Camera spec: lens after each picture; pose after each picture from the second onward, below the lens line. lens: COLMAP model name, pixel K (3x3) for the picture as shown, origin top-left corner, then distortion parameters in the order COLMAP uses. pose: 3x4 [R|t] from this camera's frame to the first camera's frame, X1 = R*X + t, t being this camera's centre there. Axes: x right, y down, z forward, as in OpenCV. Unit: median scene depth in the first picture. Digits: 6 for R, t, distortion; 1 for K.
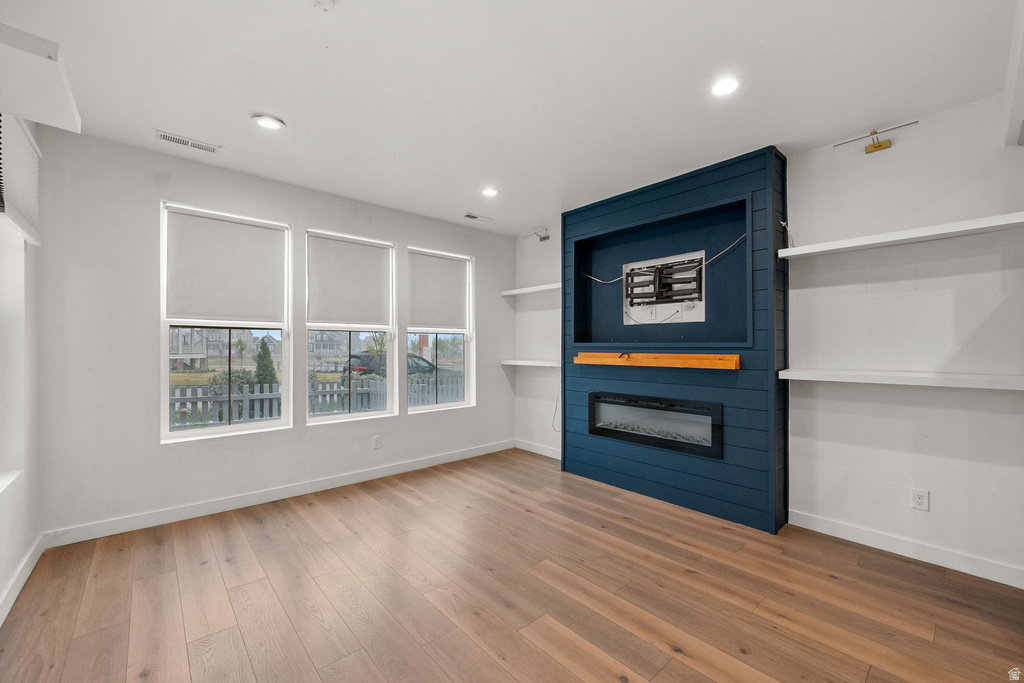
lens RADIAL K [[409.9, 0, 513.0], [0, 409.9, 346.9], [0, 0, 1]] dist [0.001006, -0.000011]
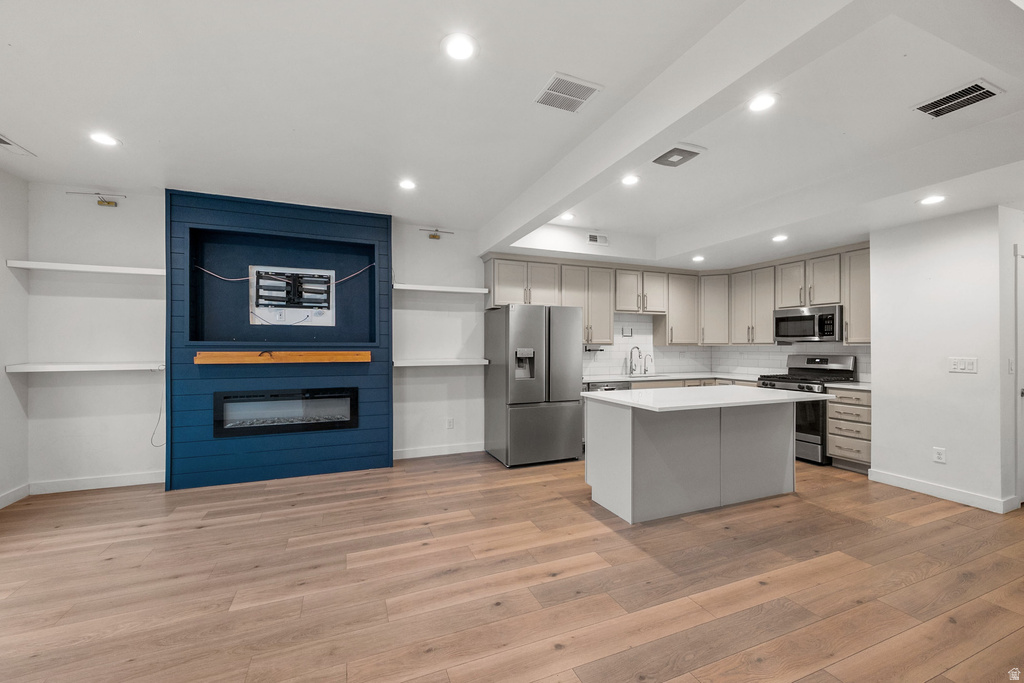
lens RADIAL K [[406.9, 0, 511.4], [0, 406.9, 345.1], [0, 0, 1]] dist [-0.000930, -0.000100]
pose [[0.331465, 0.002120, 0.943465, -0.522581], [-0.001193, 0.999998, -0.001828, -0.000633], [-0.943467, -0.000519, 0.331467, 0.051182]]
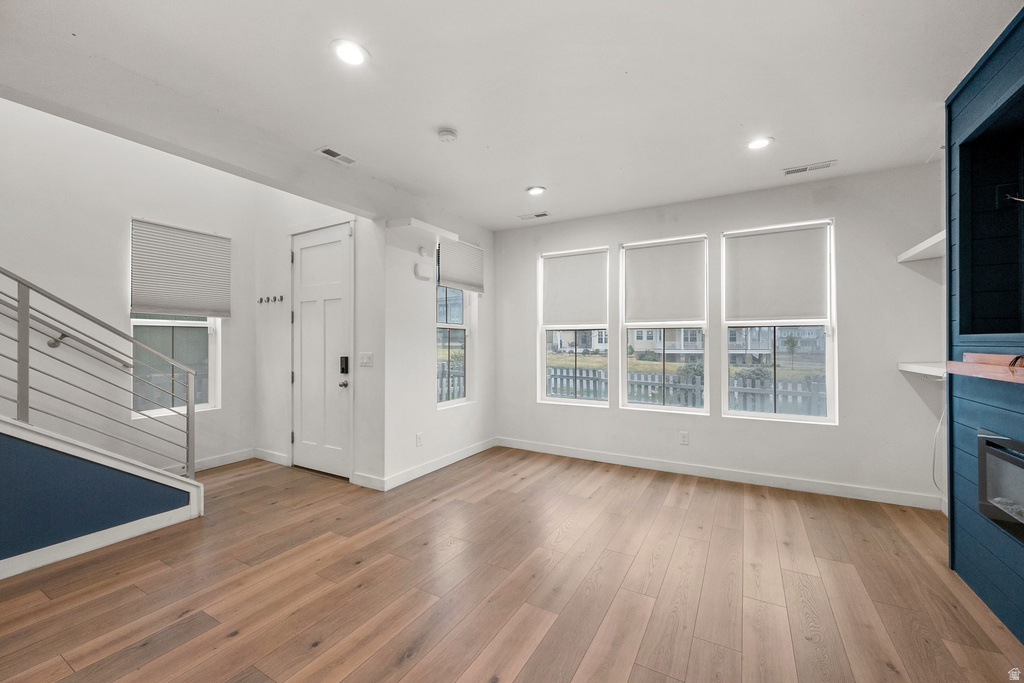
lens RADIAL K [[407.0, 0, 516.2], [0, 407.0, 340.8], [0, 0, 1]] dist [0.000622, 0.000051]
pose [[0.324233, -0.005668, -0.945960, 0.535845], [-0.000132, 0.999982, -0.006037, 0.000803], [0.945977, 0.002083, 0.324226, 0.322514]]
